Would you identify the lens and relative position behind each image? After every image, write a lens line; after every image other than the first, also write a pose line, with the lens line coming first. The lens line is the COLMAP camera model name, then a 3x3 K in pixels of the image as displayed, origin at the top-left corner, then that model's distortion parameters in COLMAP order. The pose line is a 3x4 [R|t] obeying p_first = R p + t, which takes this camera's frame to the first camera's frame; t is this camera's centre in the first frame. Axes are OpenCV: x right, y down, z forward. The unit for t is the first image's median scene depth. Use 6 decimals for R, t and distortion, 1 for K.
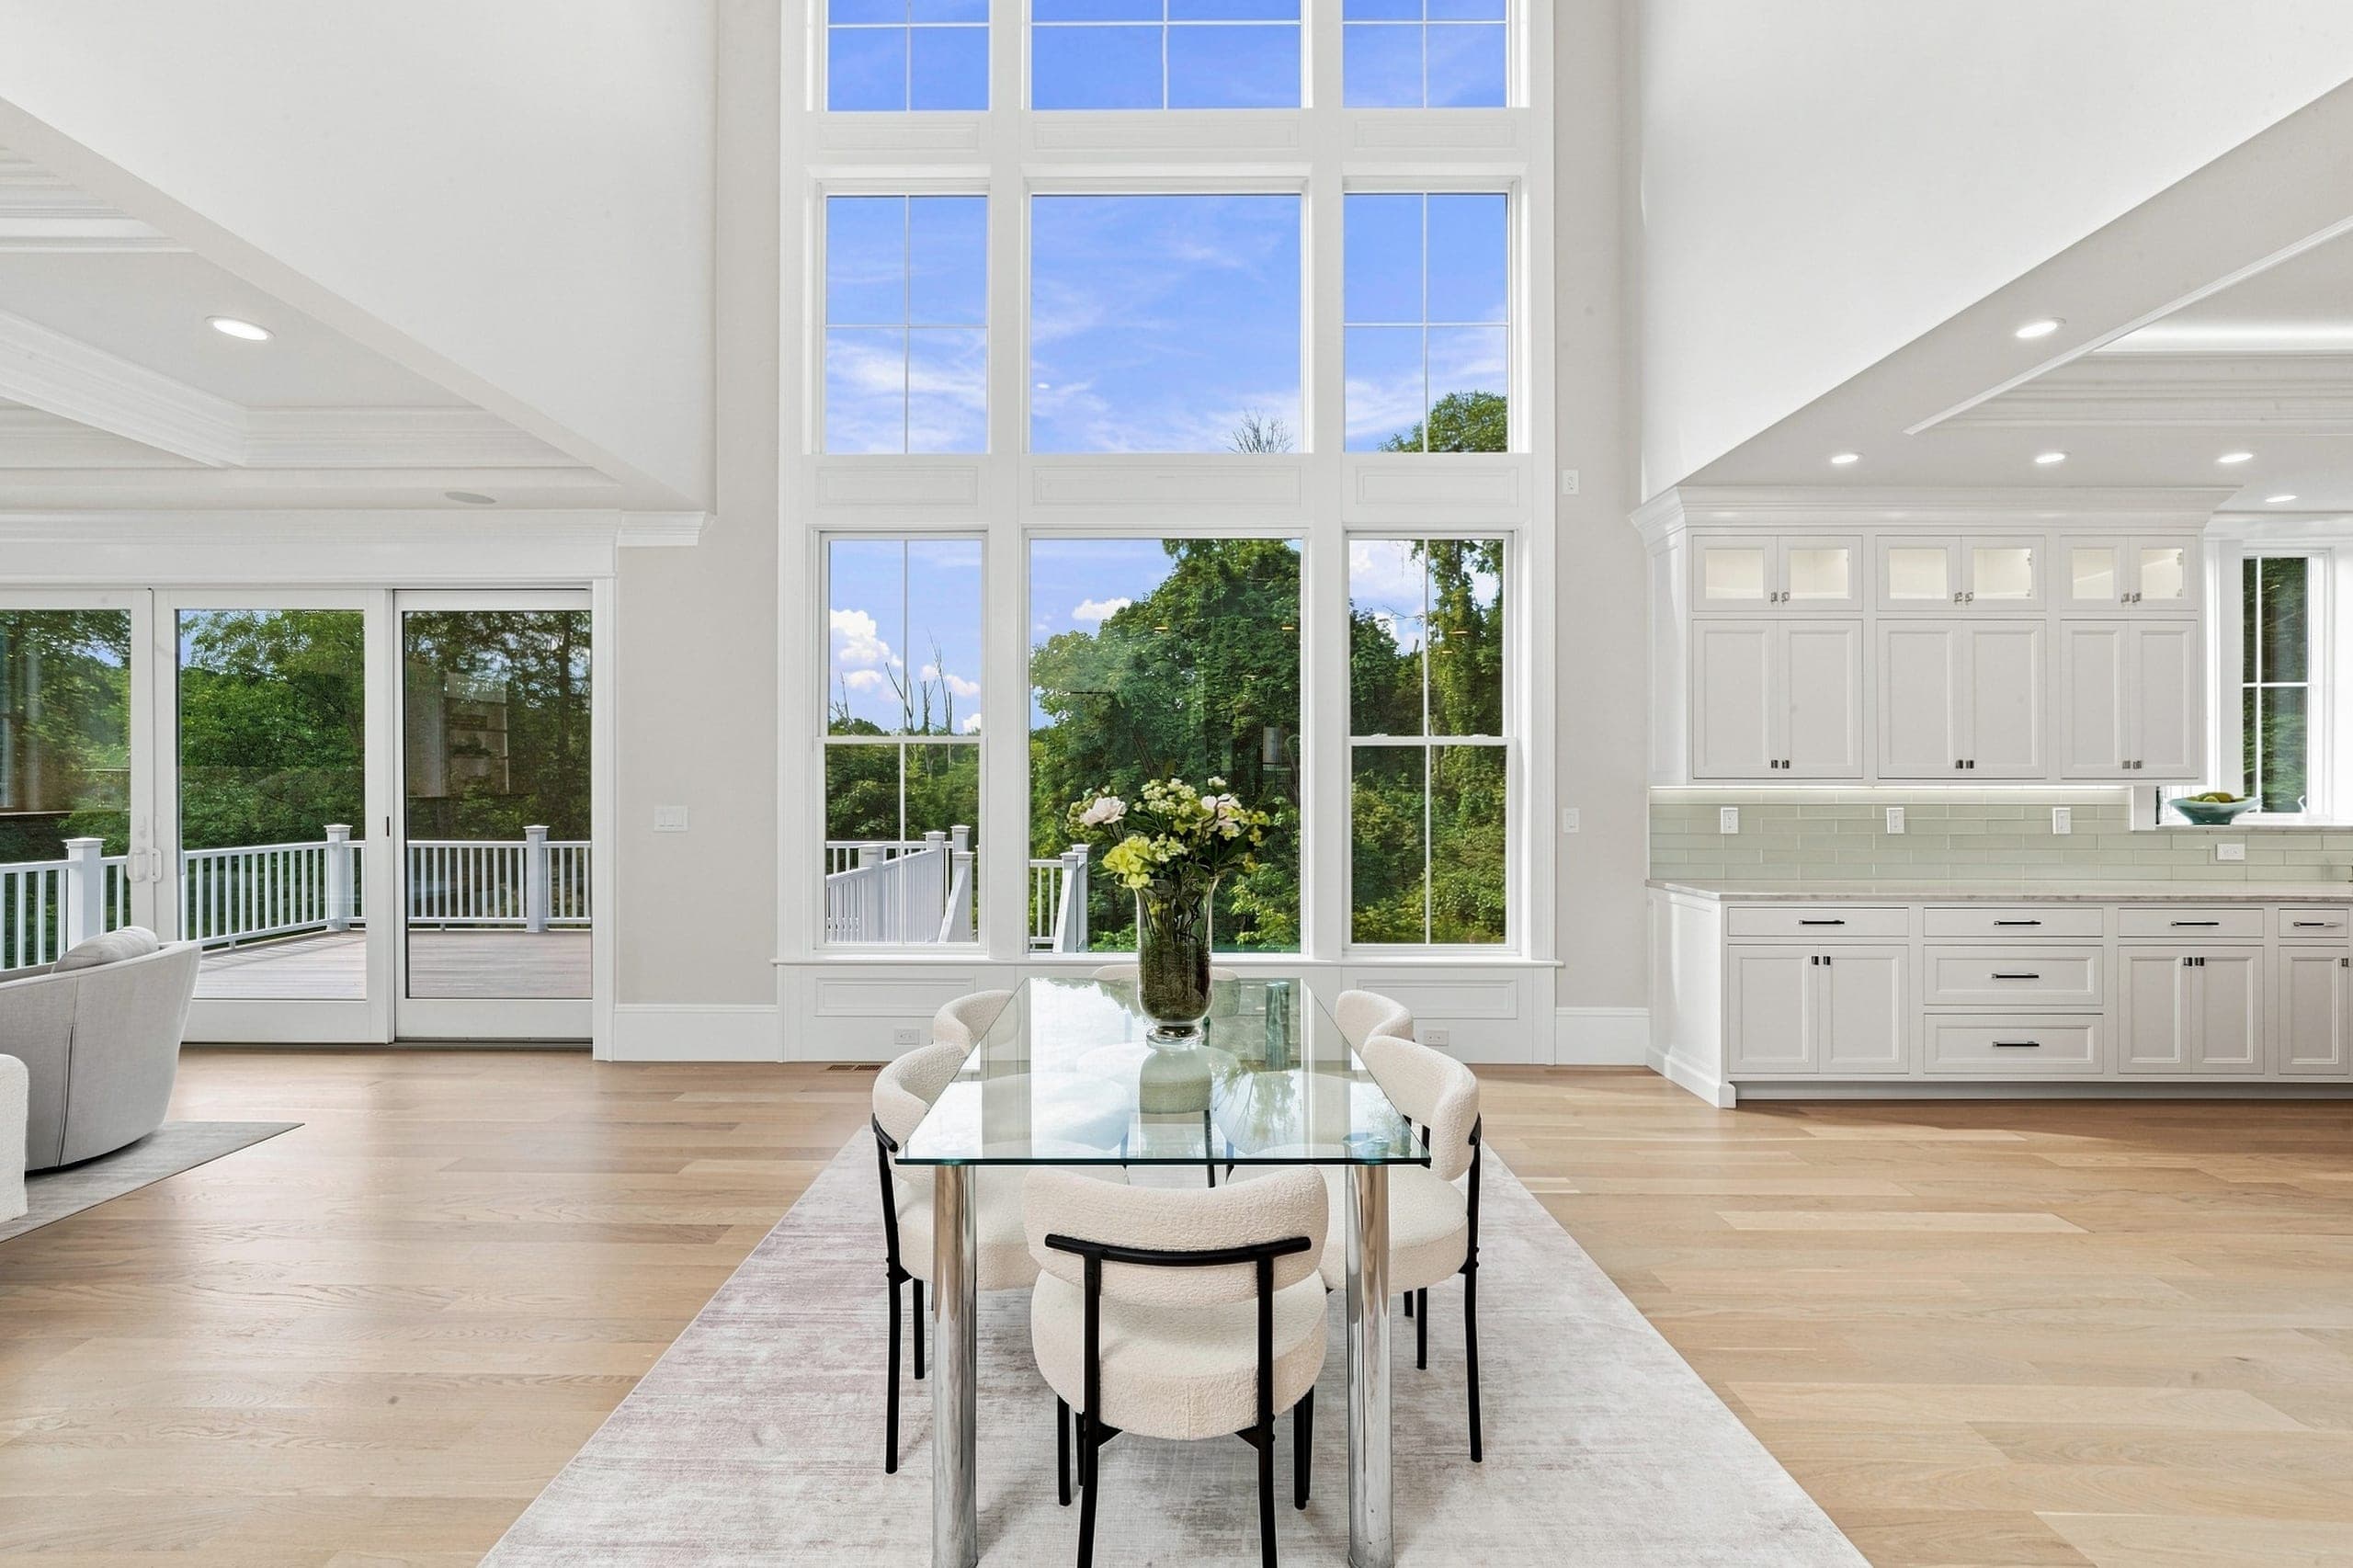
lens RADIAL K [[942.6, 0, 1087.5], [0, 942.6, 784.1], [0, 0, 1]] dist [-0.013187, 0.000112]
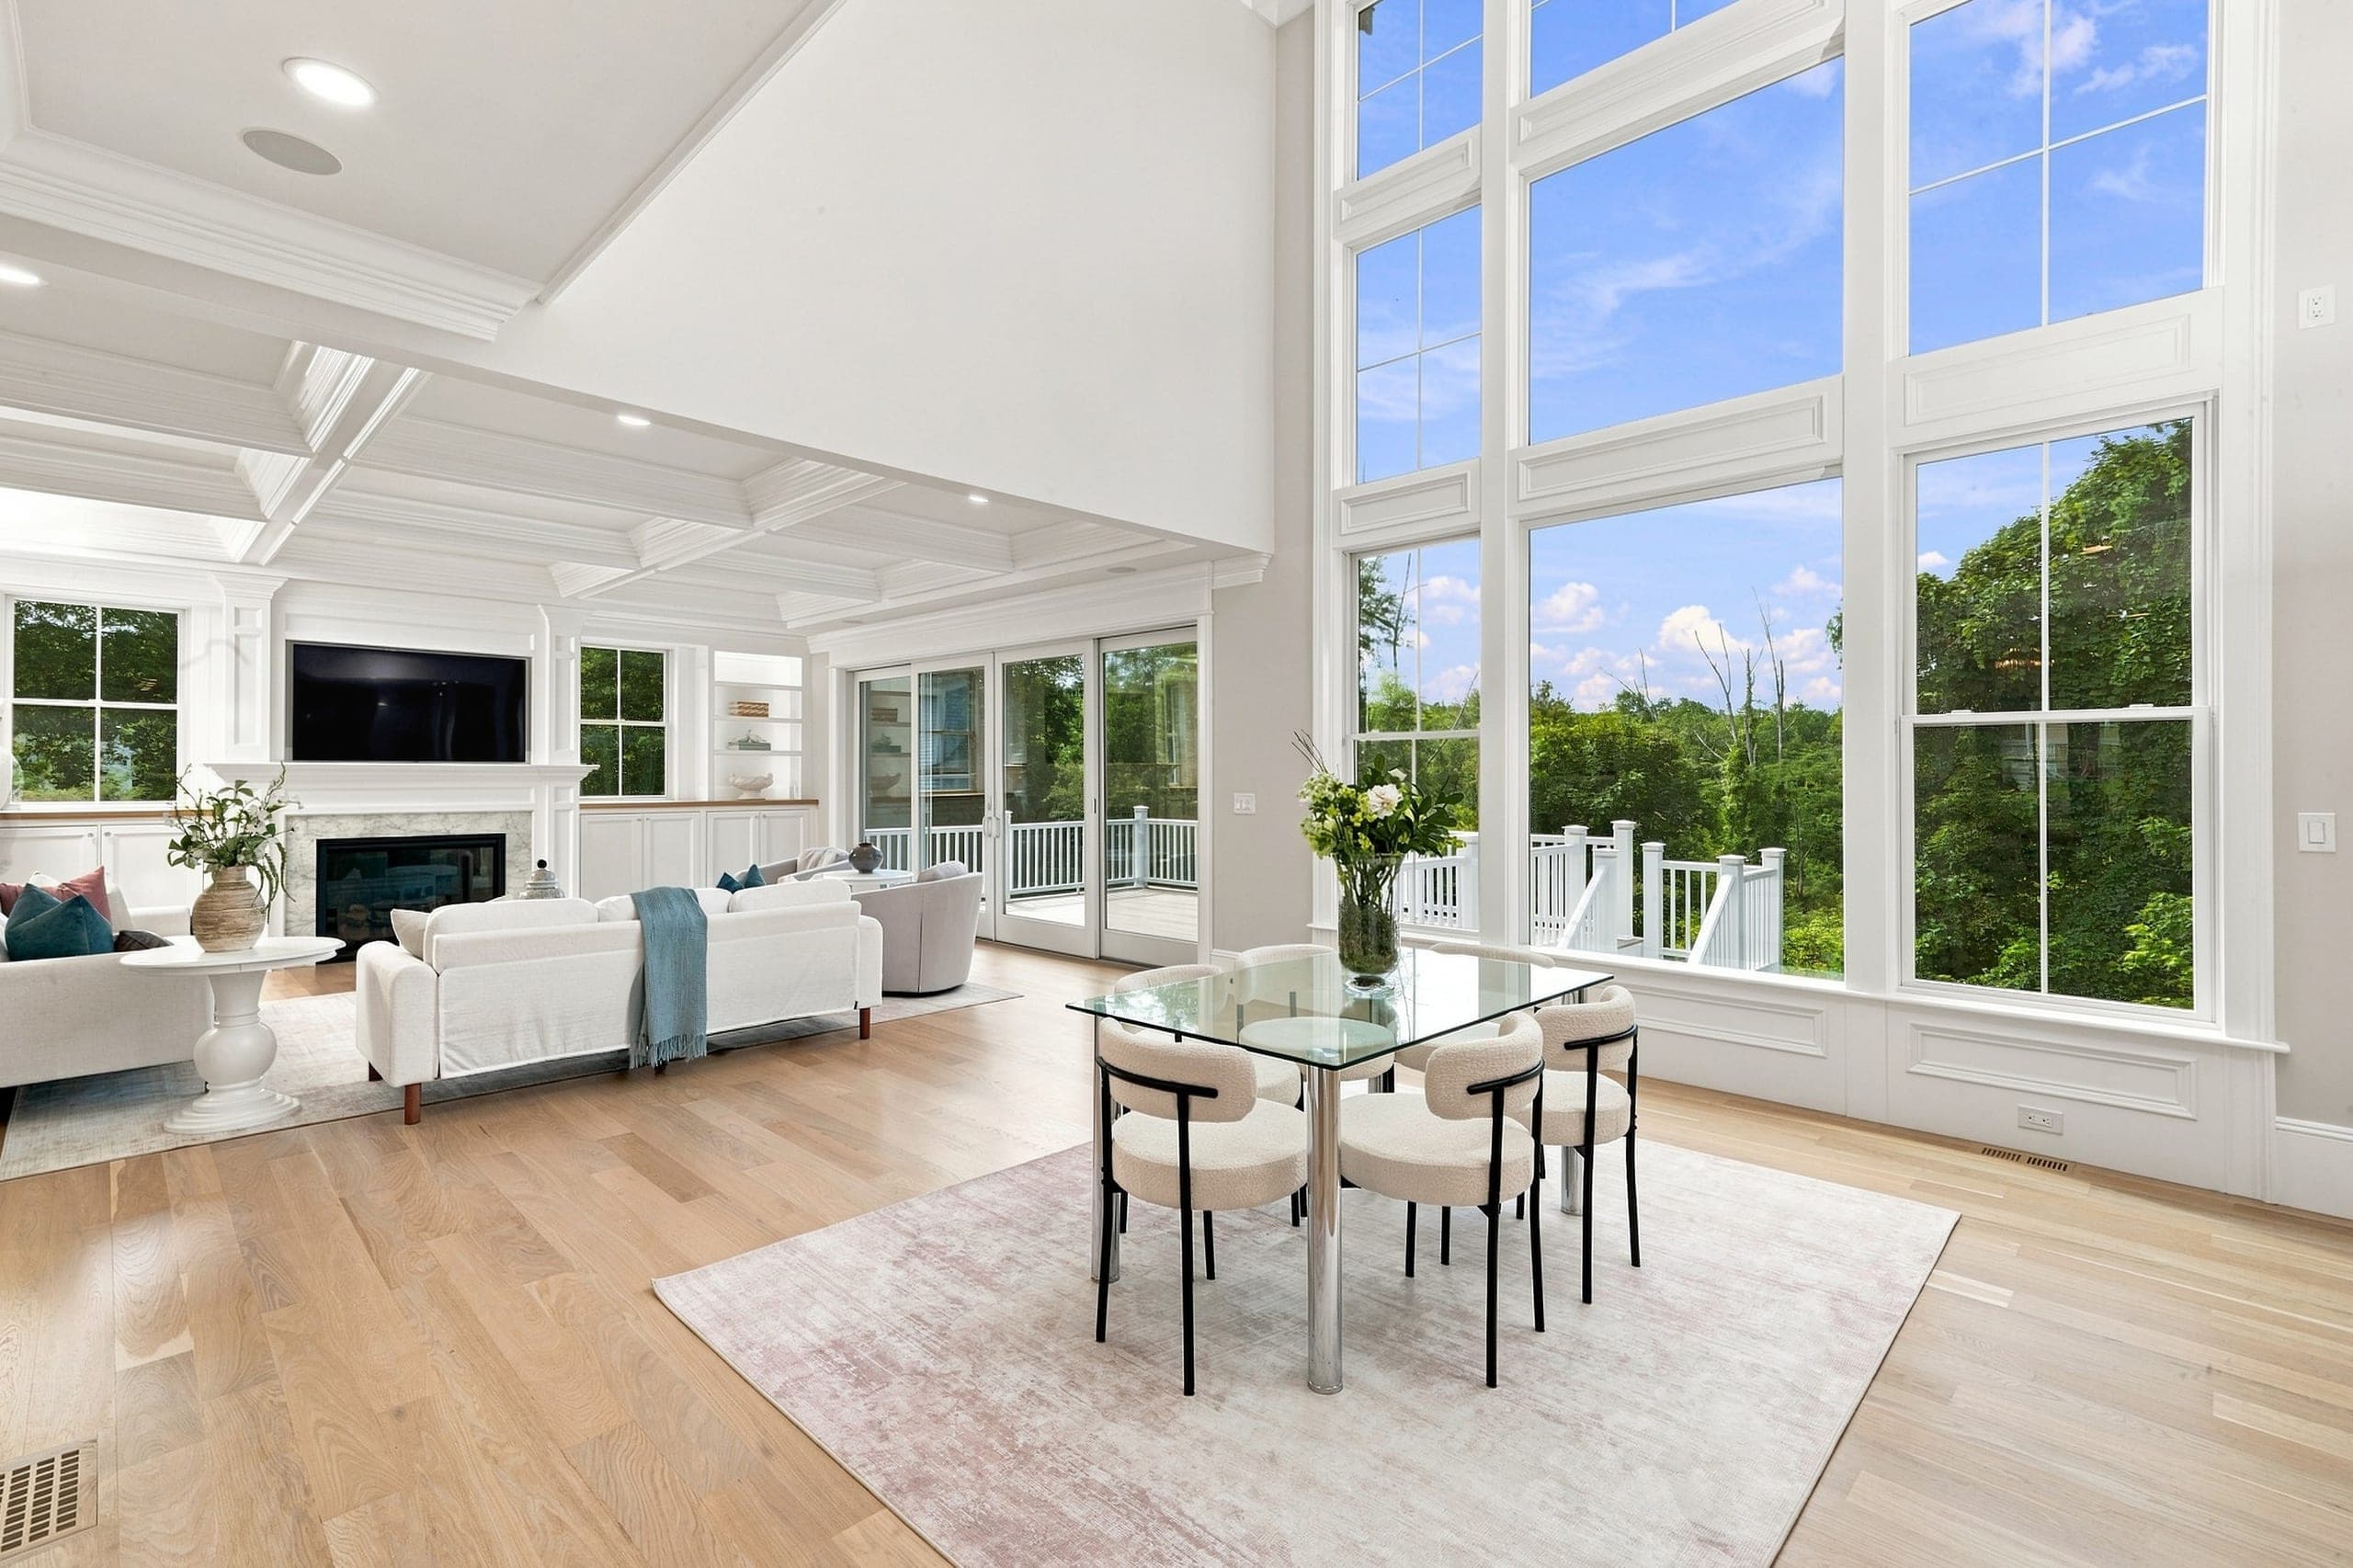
lens RADIAL K [[1083.1, 0, 1171.2], [0, 1083.1, 773.1], [0, 0, 1]] dist [-0.000120, 0.000542]
pose [[0.712772, -0.001157, -0.701395, 0.487007], [0.000316, 0.999999, -0.001328, -0.001530], [0.701396, 0.000725, 0.712771, -0.086125]]
